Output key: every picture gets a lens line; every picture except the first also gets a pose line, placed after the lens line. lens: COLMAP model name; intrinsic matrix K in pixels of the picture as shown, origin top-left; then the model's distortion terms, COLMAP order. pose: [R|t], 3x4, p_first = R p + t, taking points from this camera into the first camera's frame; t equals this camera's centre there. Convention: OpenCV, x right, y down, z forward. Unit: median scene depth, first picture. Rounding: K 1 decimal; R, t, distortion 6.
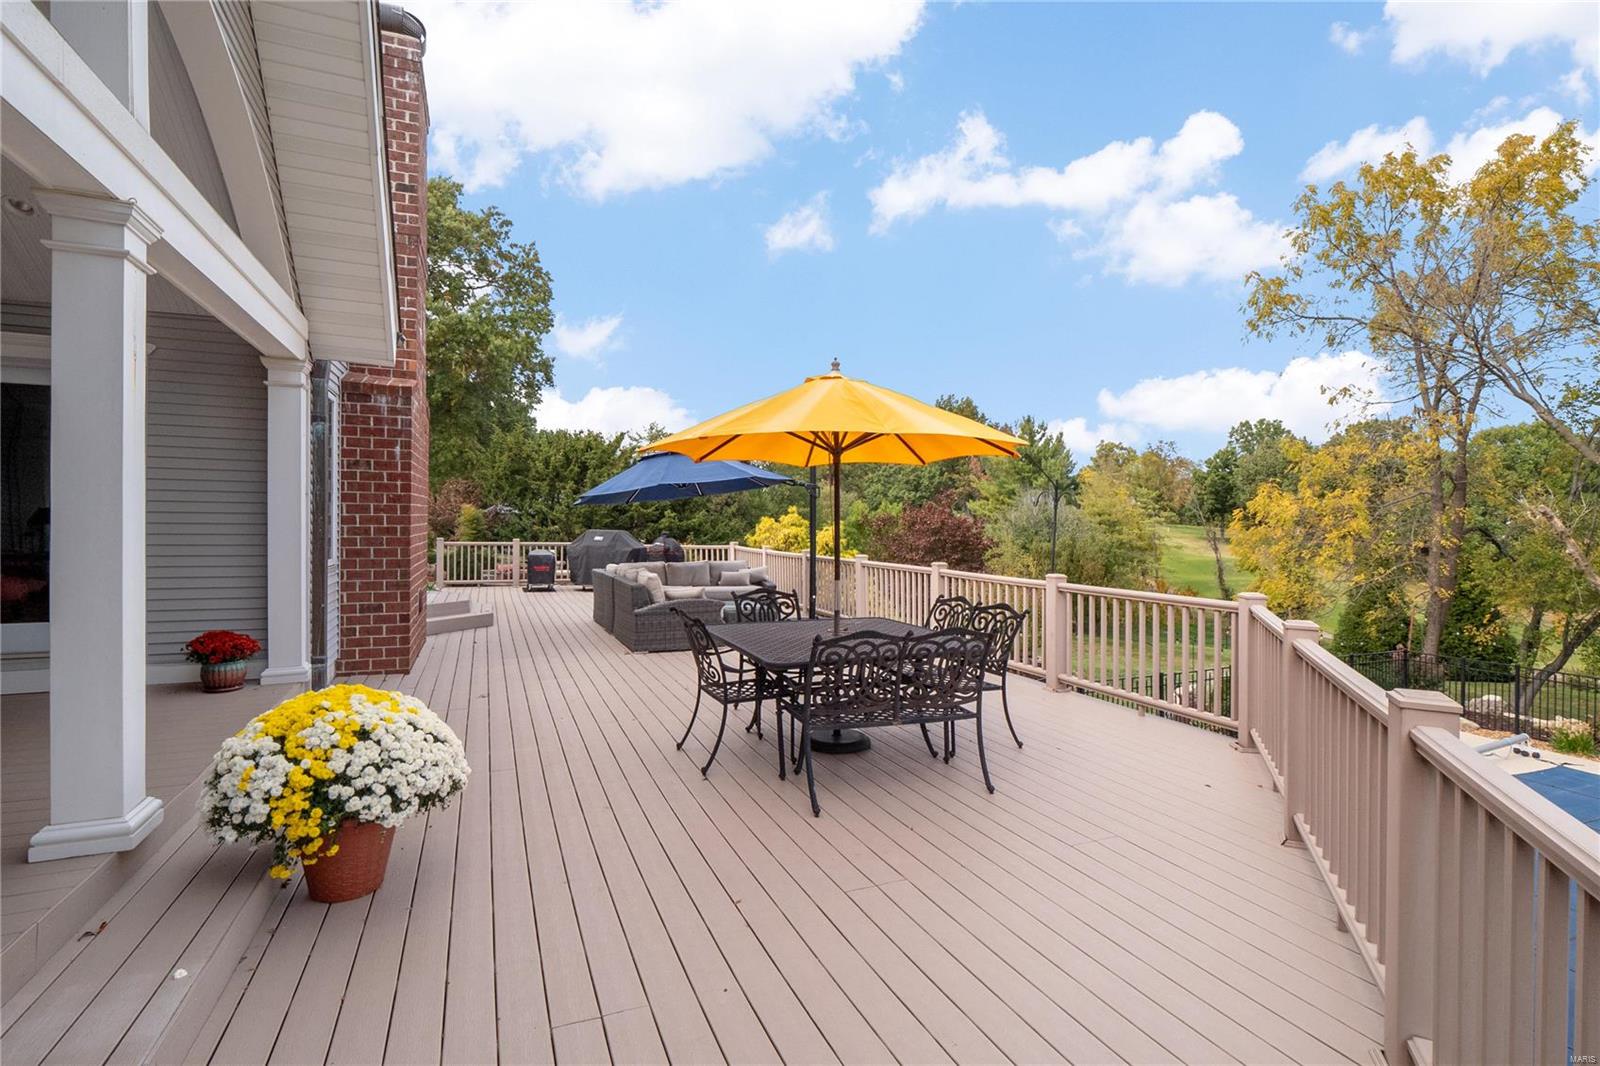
lens RADIAL K [[763.9, 0, 807.8], [0, 763.9, 530.8], [0, 0, 1]] dist [-0.008457, 0.004008]
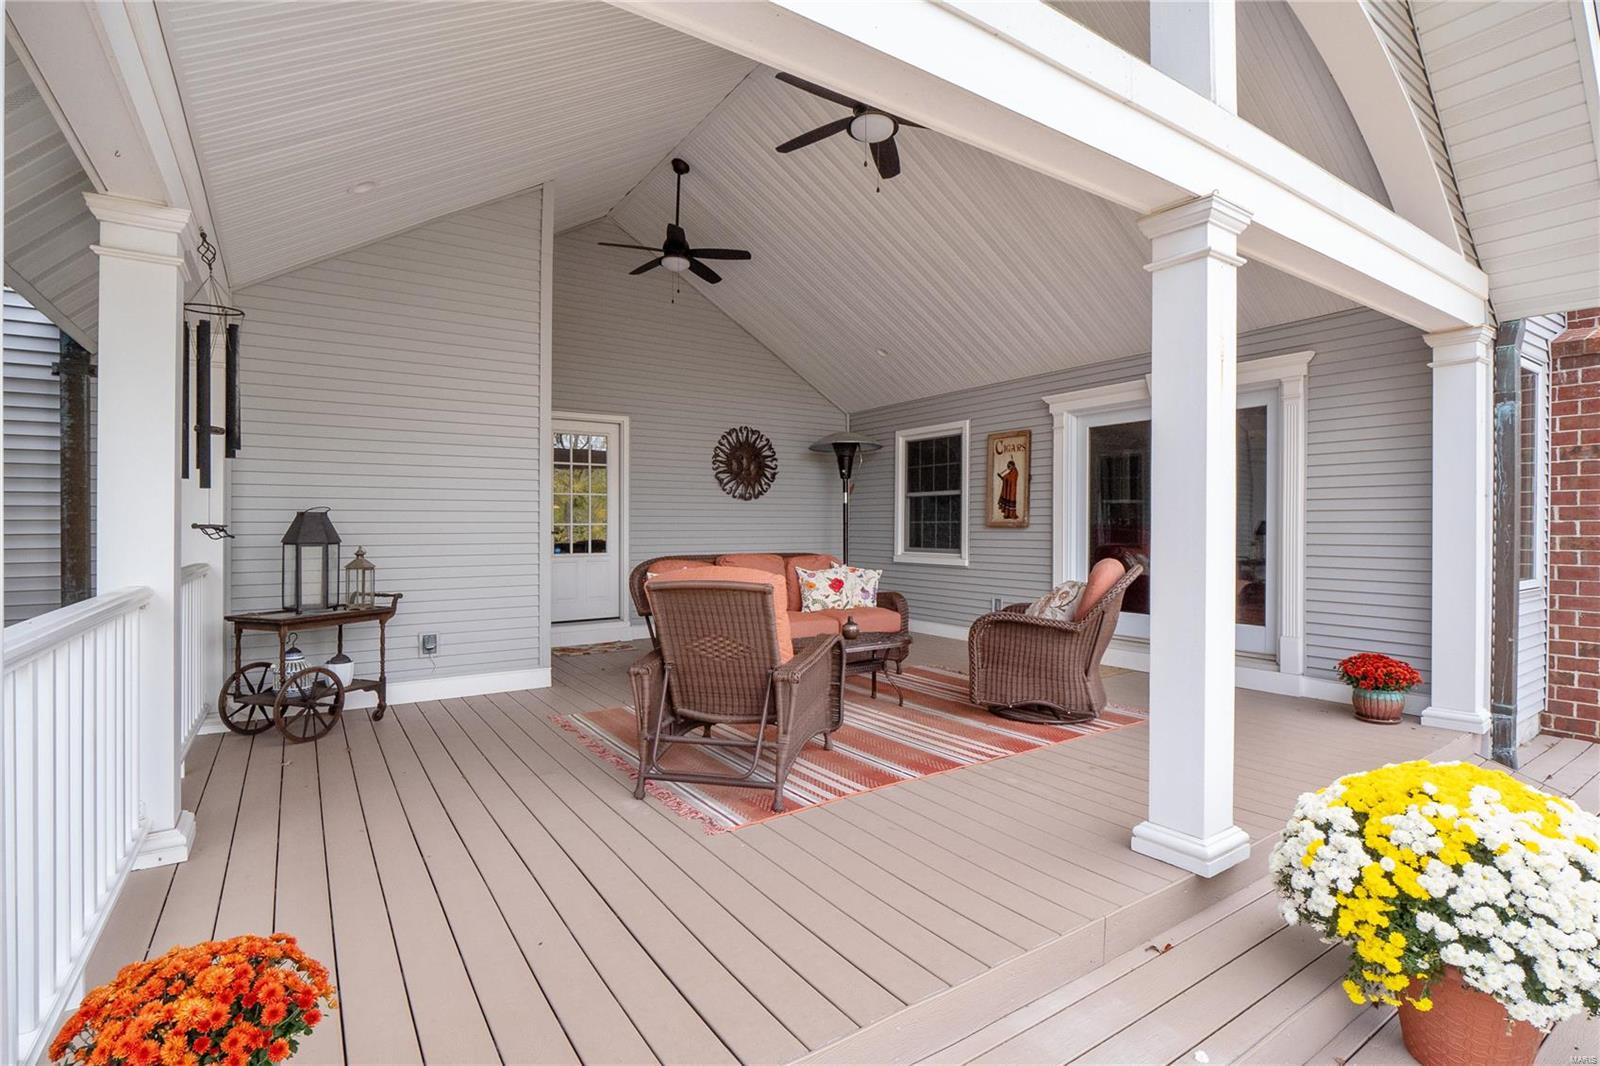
lens RADIAL K [[763.9, 0, 813.0], [0, 763.9, 537.2], [0, 0, 1]] dist [-0.008457, 0.004008]
pose [[0.204700, 0.007796, -0.978794, -0.057449], [-0.009205, 0.999939, 0.006039, -0.007699], [0.978781, 0.007774, 0.204759, 0.300589]]
